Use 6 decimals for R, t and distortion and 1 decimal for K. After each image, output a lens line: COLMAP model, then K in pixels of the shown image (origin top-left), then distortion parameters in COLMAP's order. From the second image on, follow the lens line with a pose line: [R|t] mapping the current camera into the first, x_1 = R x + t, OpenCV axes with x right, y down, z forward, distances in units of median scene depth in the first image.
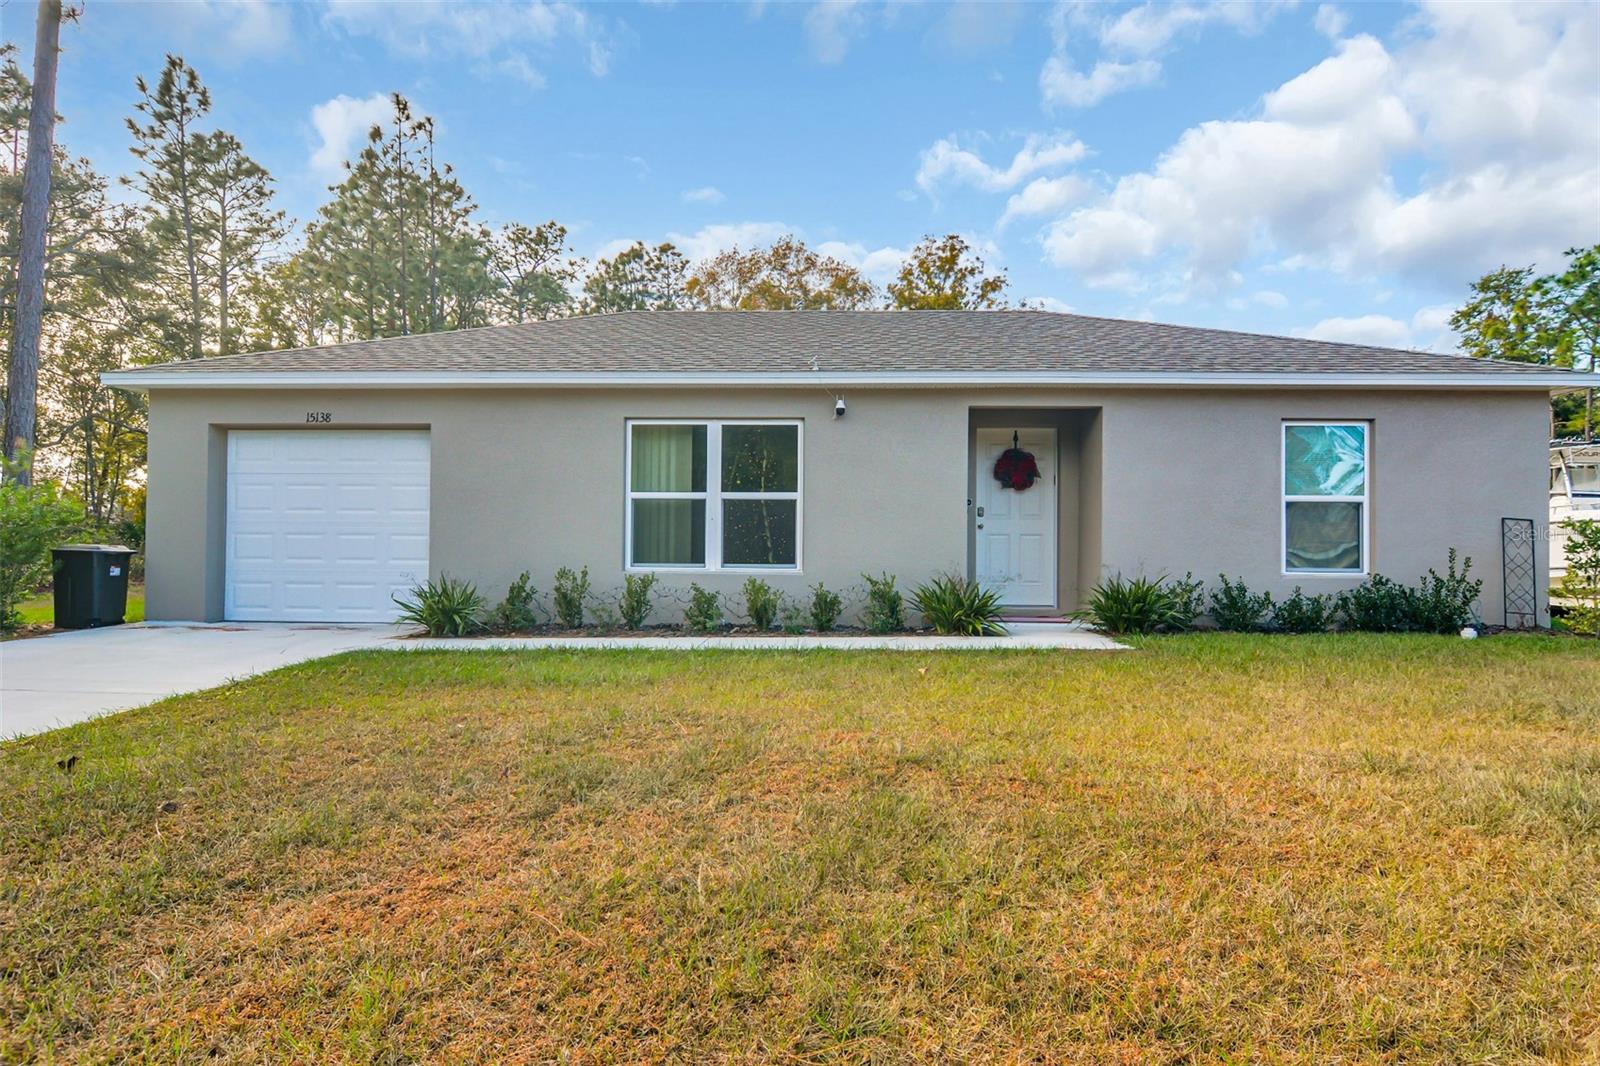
lens RADIAL K [[907.4, 0, 800.0], [0, 907.4, 533.0], [0, 0, 1]] dist [-0.025828, -0.001153]
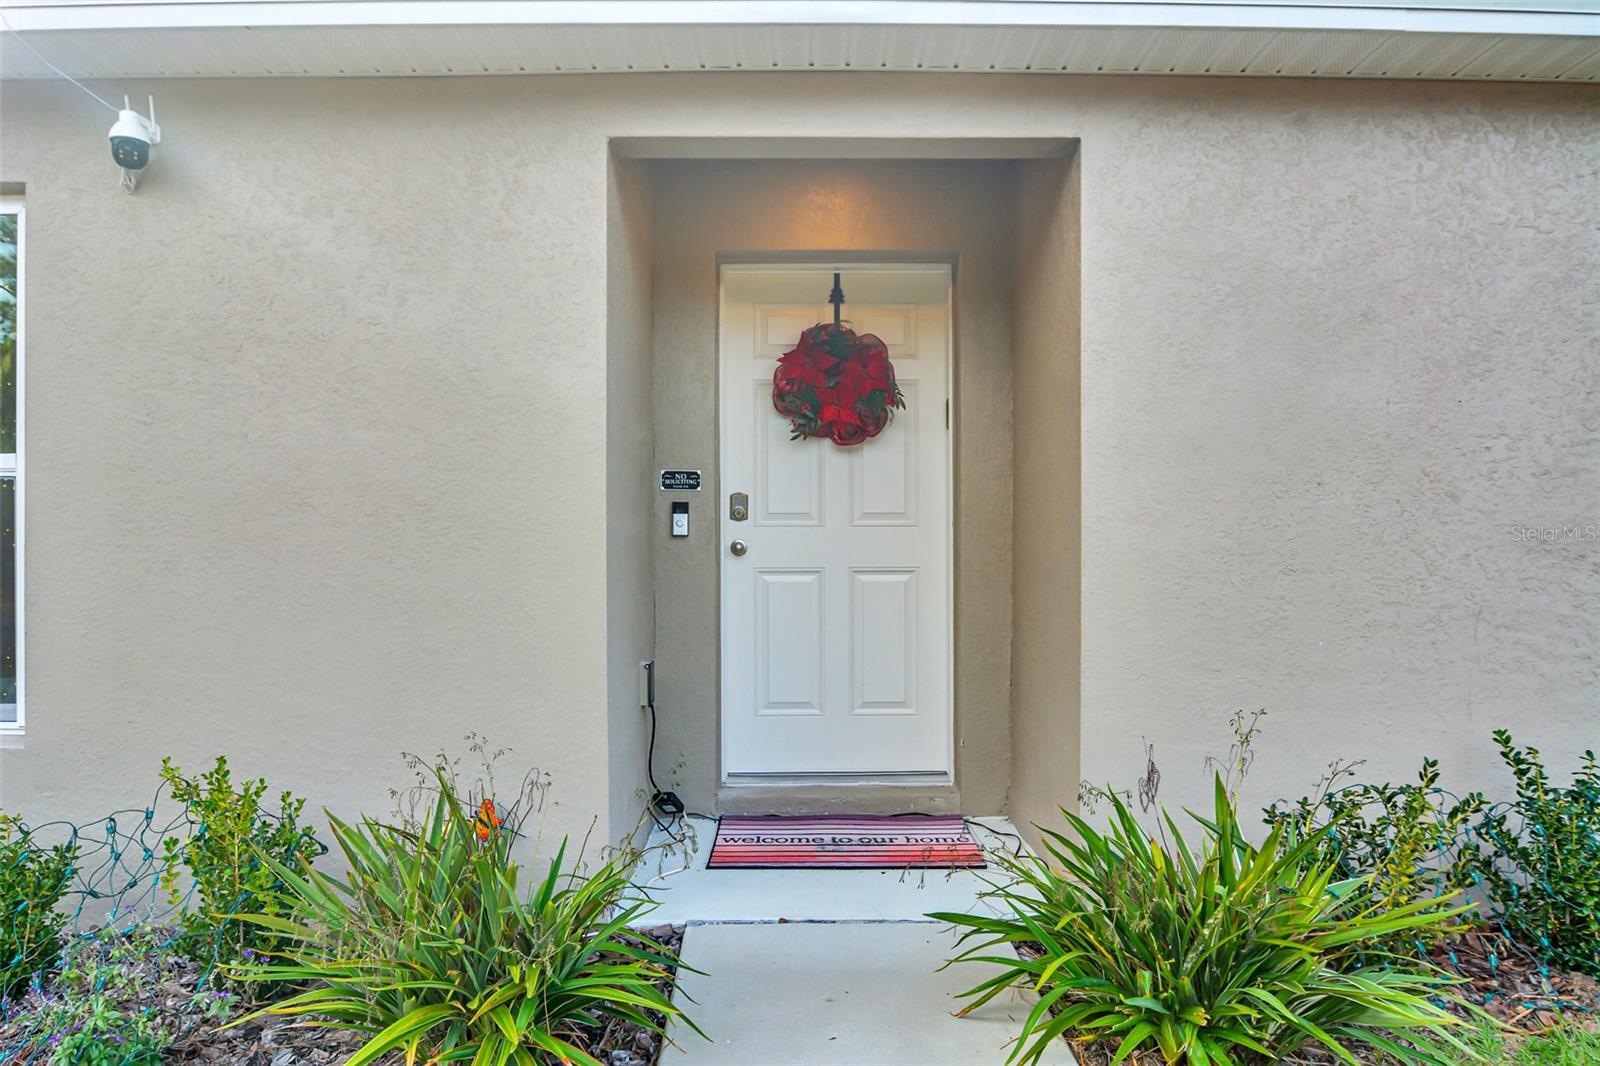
lens RADIAL K [[907.4, 0, 800.0], [0, 907.4, 533.0], [0, 0, 1]] dist [-0.025828, -0.001153]
pose [[0.999994, -0.002651, 0.002415, 0.232606], [0.002594, 0.999730, 0.023101, -0.022173], [-0.002476, -0.023095, 0.999730, 0.679131]]
